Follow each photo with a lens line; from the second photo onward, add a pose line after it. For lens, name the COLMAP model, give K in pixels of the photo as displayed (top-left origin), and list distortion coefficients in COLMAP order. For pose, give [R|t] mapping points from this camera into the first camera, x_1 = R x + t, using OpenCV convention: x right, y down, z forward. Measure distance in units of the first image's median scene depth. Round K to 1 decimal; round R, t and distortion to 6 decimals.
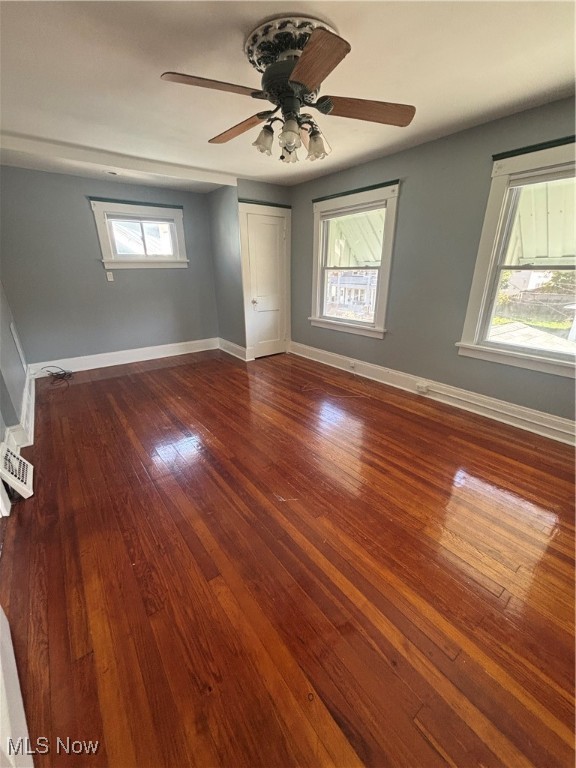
lens RADIAL K [[308.0, 0, 287.8], [0, 308.0, 386.7], [0, 0, 1]] dist [-0.005929, 0.001035]
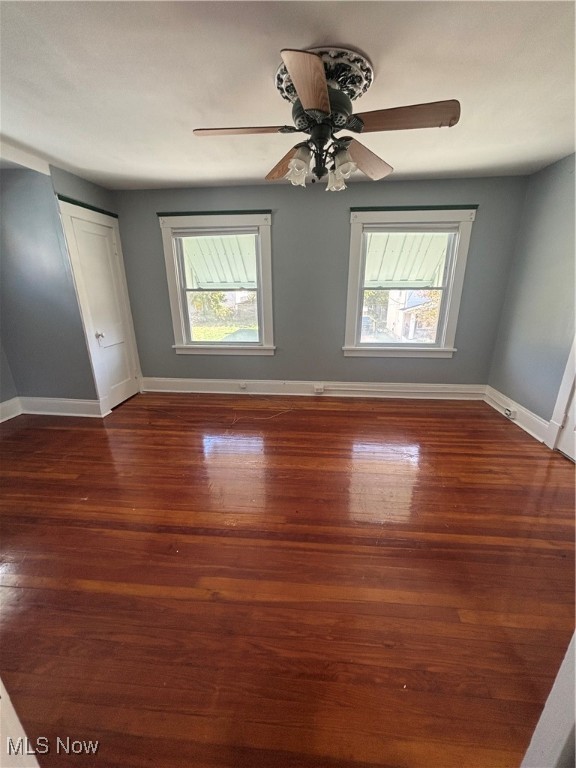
lens RADIAL K [[308.0, 0, 287.6], [0, 308.0, 386.7], [0, 0, 1]] dist [-0.005929, 0.001035]
pose [[0.676857, -0.234447, 0.697782, -0.424259], [0.267838, 0.961388, 0.063210, -0.103538], [-0.685659, 0.144108, 0.713516, 0.223330]]
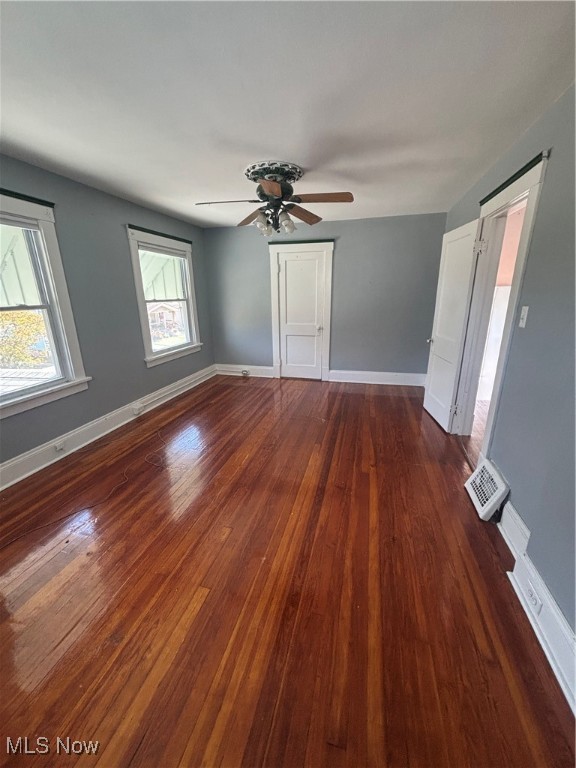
lens RADIAL K [[308.0, 0, 292.9], [0, 308.0, 386.3], [0, 0, 1]] dist [-0.005929, 0.001035]
pose [[-0.626398, -0.217343, 0.748590, -0.650987], [0.293434, 0.823956, 0.484761, -0.397213], [-0.722165, 0.523315, -0.452348, 0.969705]]
